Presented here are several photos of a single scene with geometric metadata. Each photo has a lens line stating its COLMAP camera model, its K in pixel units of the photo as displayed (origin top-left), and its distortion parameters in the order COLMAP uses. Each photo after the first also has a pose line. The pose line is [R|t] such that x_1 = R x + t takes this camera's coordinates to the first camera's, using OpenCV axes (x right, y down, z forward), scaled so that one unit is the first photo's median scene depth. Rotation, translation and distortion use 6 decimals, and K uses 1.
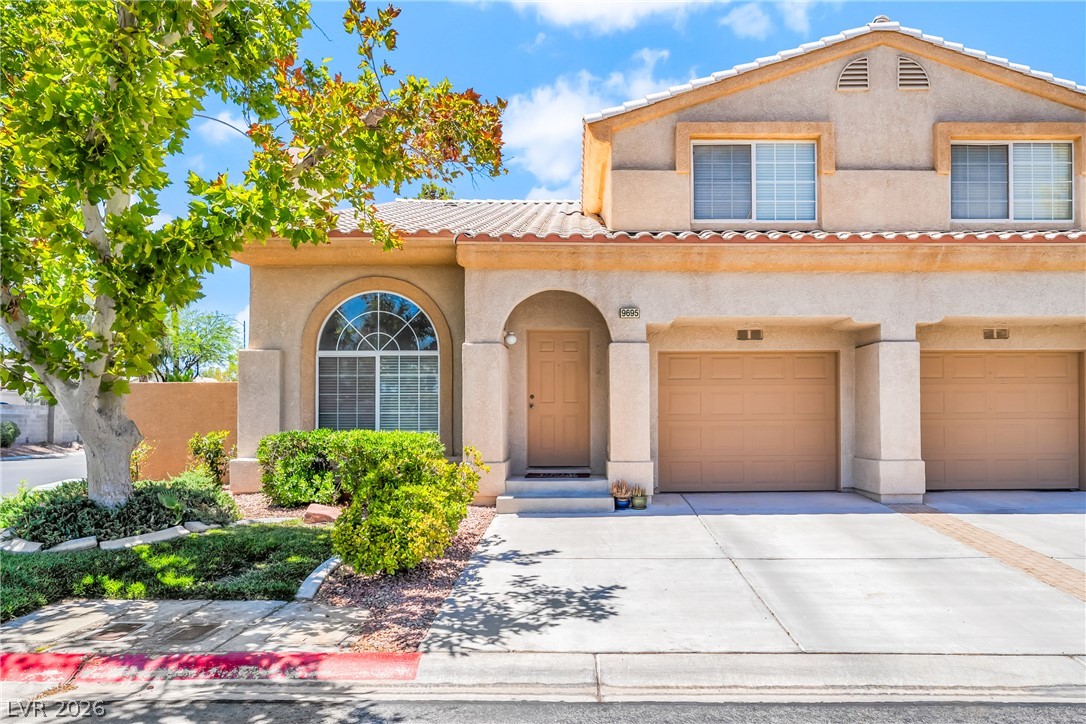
lens RADIAL K [[722.1, 0, 571.4], [0, 722.1, 417.6], [0, 0, 1]] dist [0.000557, 0.003242]
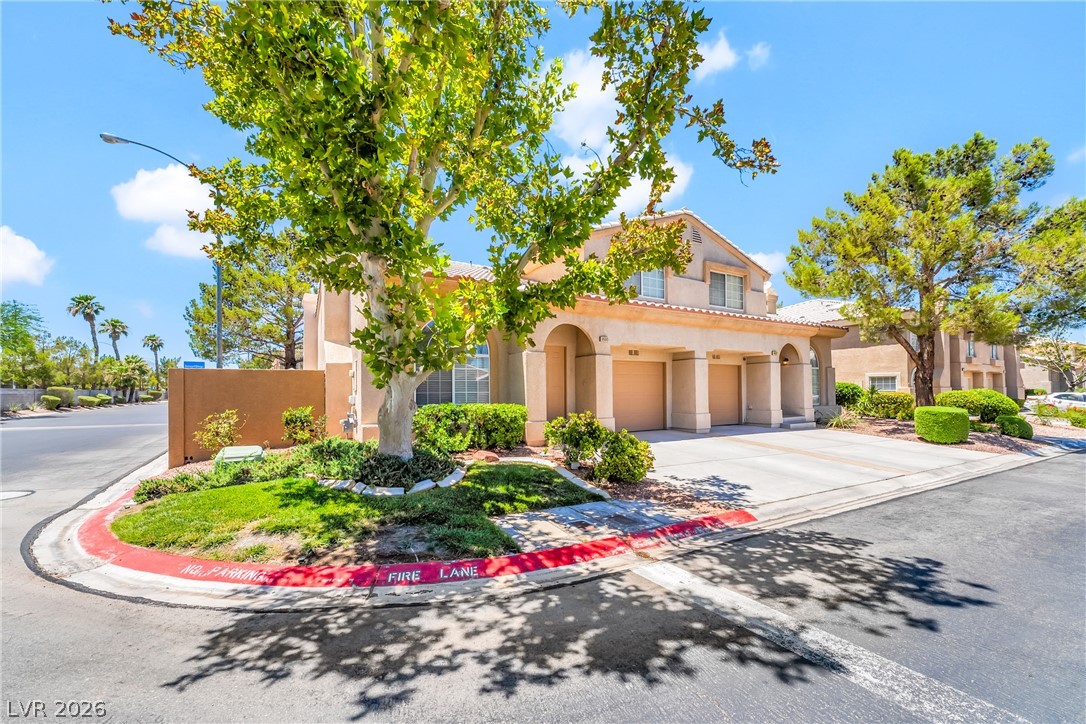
lens RADIAL K [[434.7, 0, 541.5], [0, 434.7, 396.1], [0, 0, 1]] dist [0.001807, 0.000159]
pose [[0.869204, -0.007774, 0.494392, -0.628519], [0.004906, 0.999963, 0.007099, -0.005368], [-0.494429, -0.003745, 0.869210, 0.095464]]
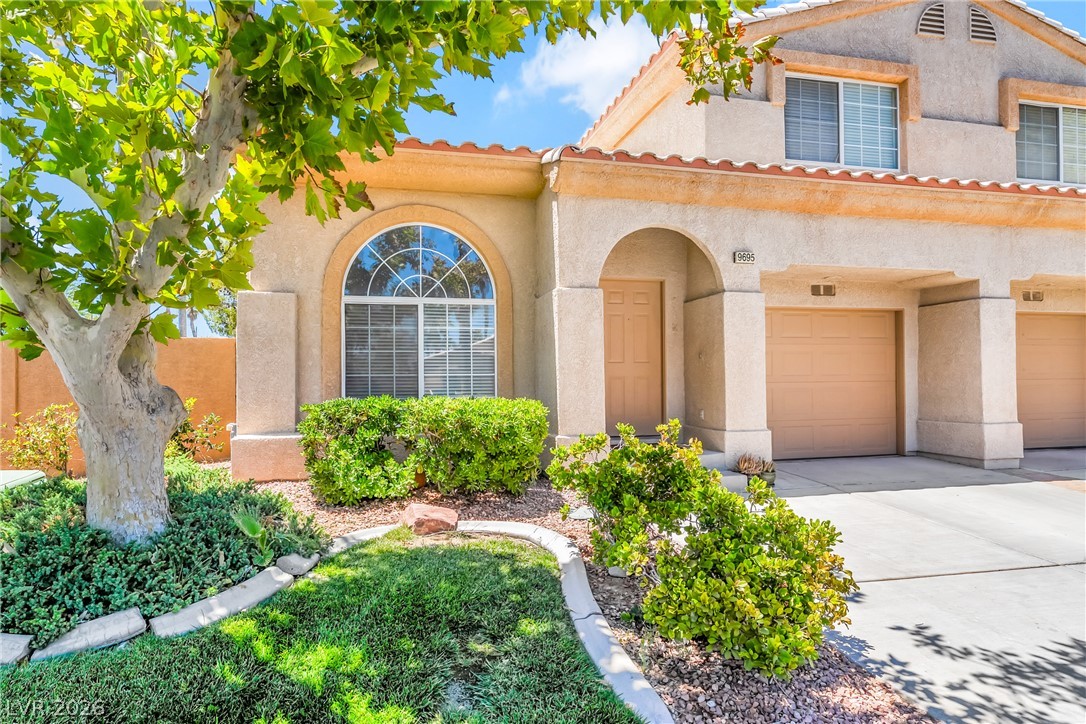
lens RADIAL K [[591.6, 0, 507.8], [0, 591.6, 379.3], [0, 0, 1]] dist [0.001830, 0.000120]
pose [[0.979207, -0.003188, 0.202840, -0.341148], [0.003668, 0.999991, -0.001993, 0.000251], [-0.202832, 0.002696, 0.979210, 0.371998]]
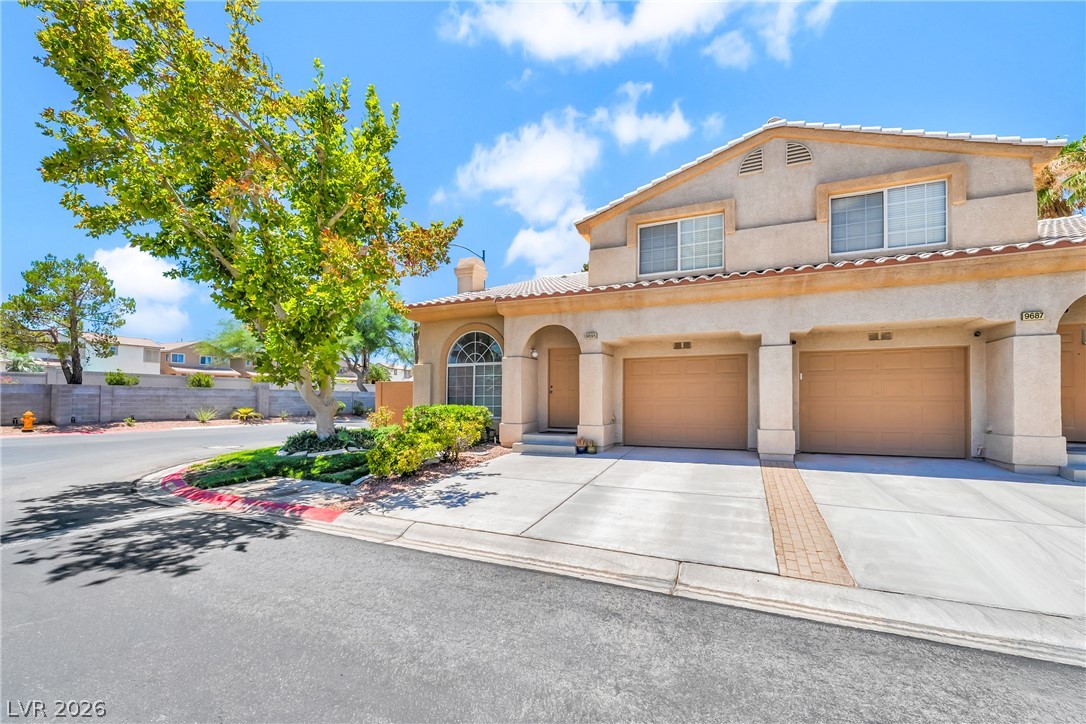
lens RADIAL K [[434.7, 0, 541.5], [0, 434.7, 396.1], [0, 0, 1]] dist [0.001807, 0.000159]
pose [[0.917810, 0.001329, -0.397018, 0.376433], [-0.005021, 0.999953, -0.008259, 0.002303], [0.396988, 0.009574, 0.917774, 0.039395]]
